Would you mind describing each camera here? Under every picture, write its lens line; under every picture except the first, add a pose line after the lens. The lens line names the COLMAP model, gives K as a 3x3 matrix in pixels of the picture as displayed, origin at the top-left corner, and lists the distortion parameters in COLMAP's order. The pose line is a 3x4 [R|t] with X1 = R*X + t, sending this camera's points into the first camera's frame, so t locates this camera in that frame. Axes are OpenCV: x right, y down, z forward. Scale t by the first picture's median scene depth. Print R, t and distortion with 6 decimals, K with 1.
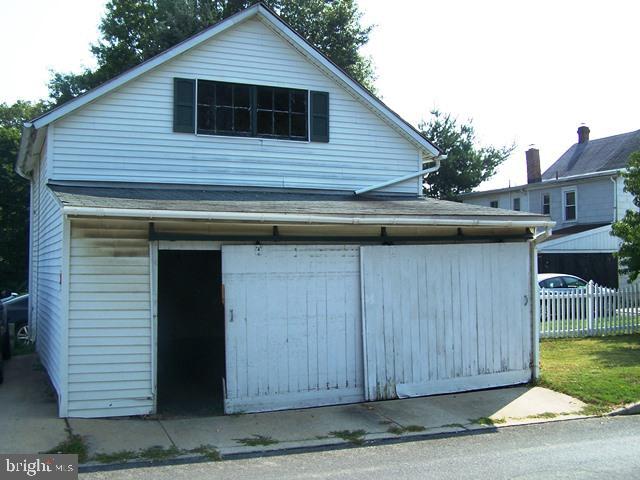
lens RADIAL K [[748.5, 0, 311.5], [0, 748.5, 241.4], [0, 0, 1]] dist [-0.186076, 0.441662]
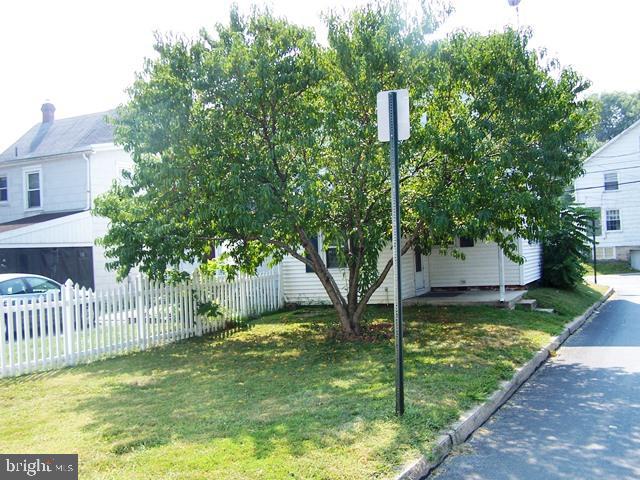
lens RADIAL K [[748.5, 0, 311.5], [0, 748.5, 241.4], [0, 0, 1]] dist [-0.186076, 0.441662]
pose [[0.765125, -0.016742, 0.643665, 0.095288], [0.019520, 0.999806, 0.002801, 0.016210], [-0.643586, 0.010421, 0.765303, 0.275873]]
